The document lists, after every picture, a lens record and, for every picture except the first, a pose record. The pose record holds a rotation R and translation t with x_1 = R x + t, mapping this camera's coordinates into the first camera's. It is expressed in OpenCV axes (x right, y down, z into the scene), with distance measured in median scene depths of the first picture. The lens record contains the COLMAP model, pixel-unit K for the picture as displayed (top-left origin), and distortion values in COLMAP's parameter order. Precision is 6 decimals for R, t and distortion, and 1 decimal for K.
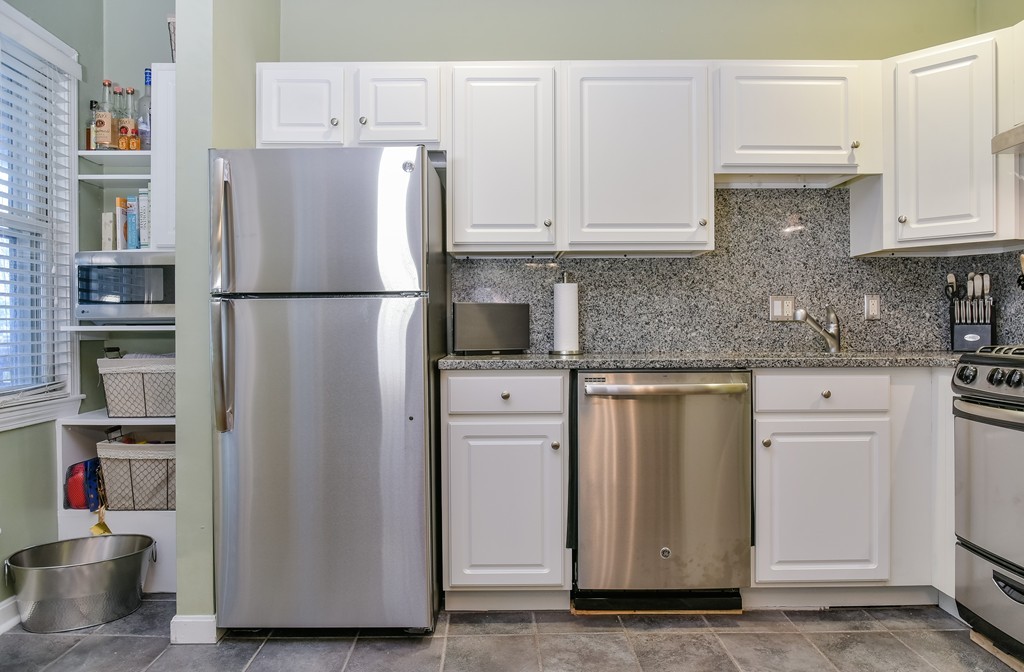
lens RADIAL K [[681.9, 0, 501.1], [0, 681.9, 332.8], [0, 0, 1]] dist [-0.026806, 0.003599]
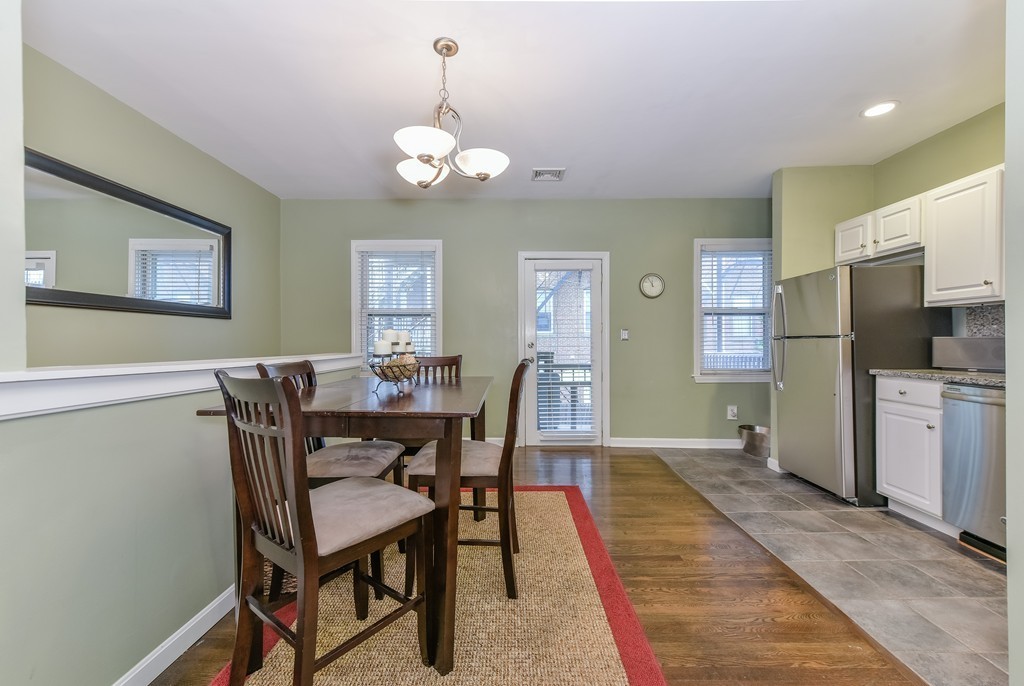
lens RADIAL K [[407.4, 0, 508.2], [0, 407.4, 344.7], [0, 0, 1]] dist [0.001835, -0.000124]
pose [[-0.031901, 0.011636, -0.999423, 0.990664], [-0.002577, 0.999928, 0.011724, -0.036953], [0.999488, 0.002949, -0.031869, 0.014857]]
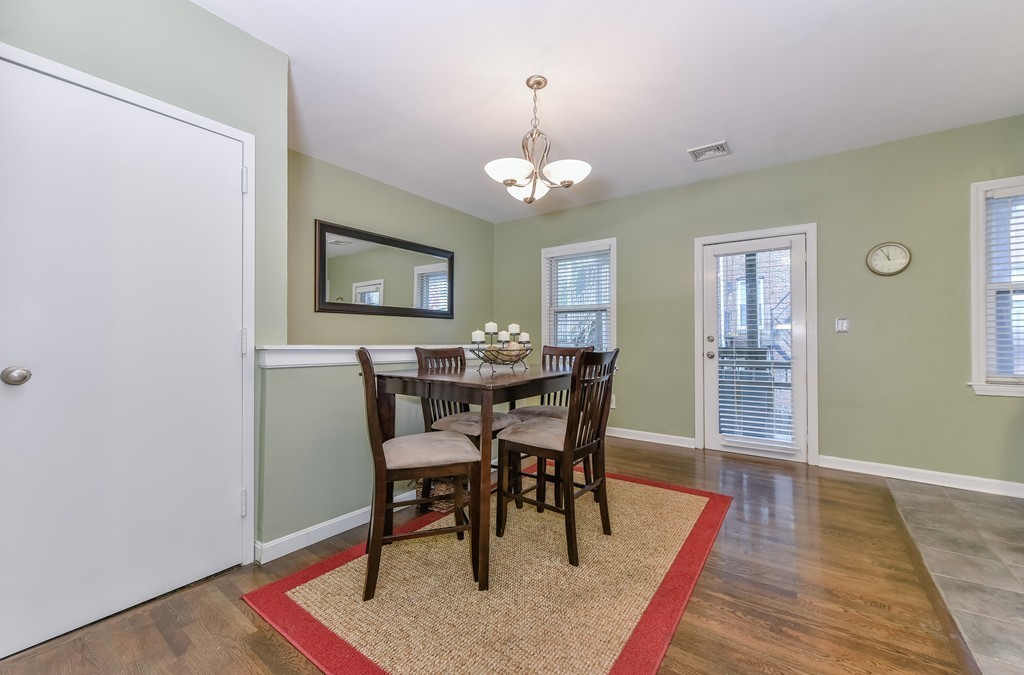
lens RADIAL K [[405.6, 0, 512.9], [0, 405.6, 338.3], [0, 0, 1]] dist [-0.001618, -0.000669]
pose [[-0.601979, 0.002435, -0.798508, 0.972760], [-0.000615, 0.999994, 0.003513, -0.022660], [0.798511, 0.002606, -0.601974, 0.368861]]
